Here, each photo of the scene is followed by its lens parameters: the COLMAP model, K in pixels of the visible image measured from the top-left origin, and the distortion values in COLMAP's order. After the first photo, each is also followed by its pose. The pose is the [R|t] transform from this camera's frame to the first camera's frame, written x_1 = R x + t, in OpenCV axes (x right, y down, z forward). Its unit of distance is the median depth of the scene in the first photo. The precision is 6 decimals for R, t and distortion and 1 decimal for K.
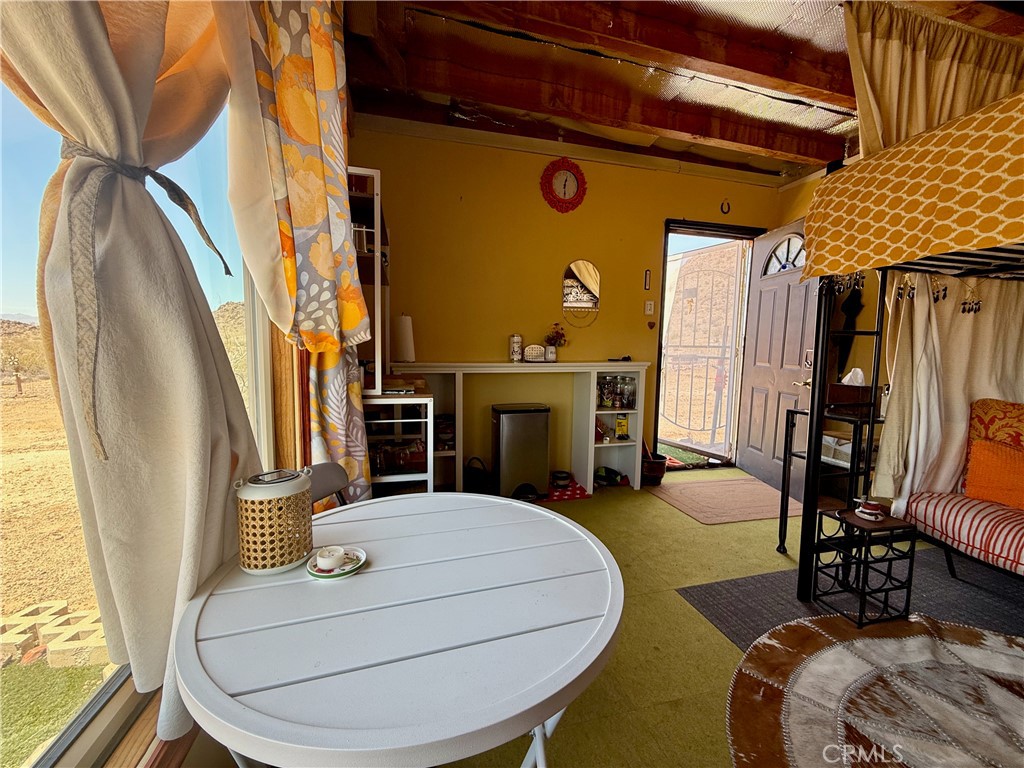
lens RADIAL K [[408.2, 0, 512.0], [0, 408.2, 386.2], [0, 0, 1]] dist [-0.000855, -0.000455]
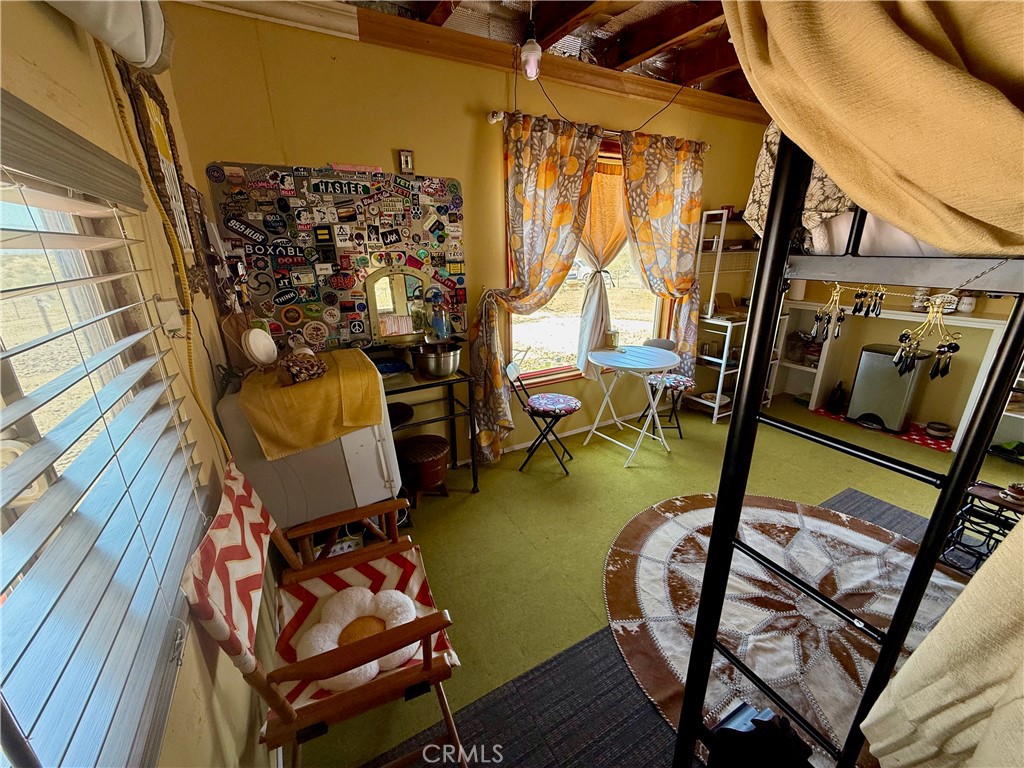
lens RADIAL K [[408.2, 0, 512.0], [0, 408.2, 386.2], [0, 0, 1]] dist [-0.000855, -0.000455]
pose [[0.241156, 0.295039, -0.924552, 1.488753], [-0.074019, 0.955485, 0.285603, -0.169508], [0.967660, -0.000440, 0.252259, -0.542565]]
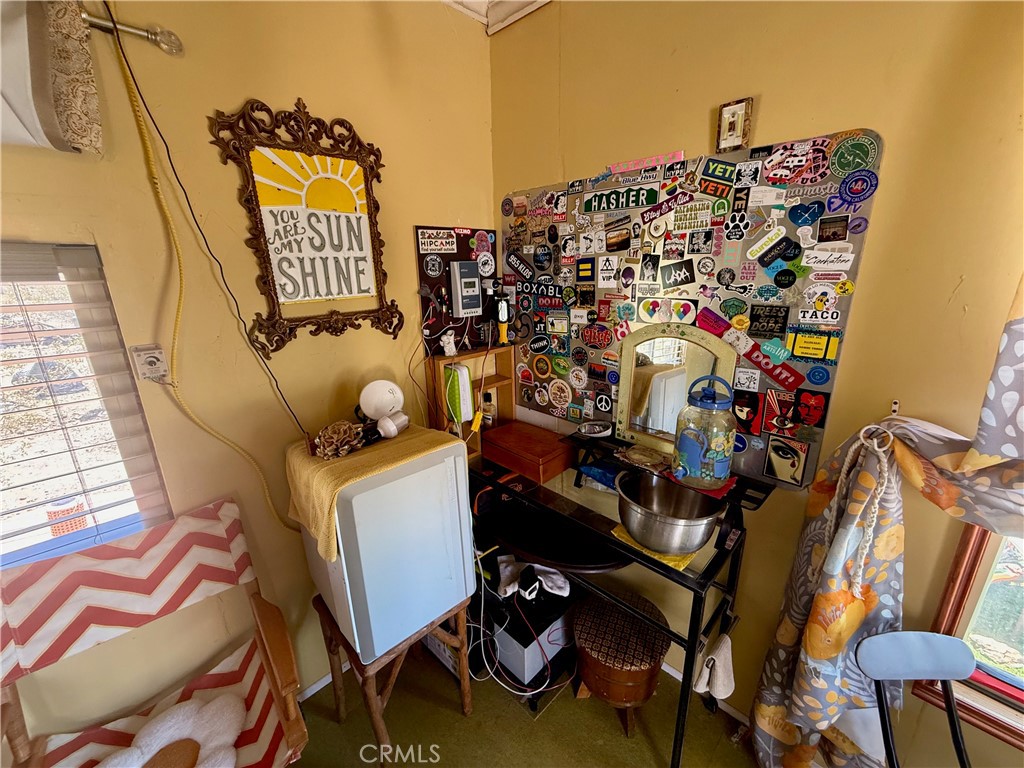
lens RADIAL K [[408.2, 0, 512.0], [0, 408.2, 386.2], [0, 0, 1]] dist [-0.000855, -0.000455]
pose [[-0.867044, 0.139924, -0.478180, 0.628273], [-0.044344, 0.934273, 0.353791, -0.289301], [0.496255, 0.327957, -0.803850, -0.049150]]
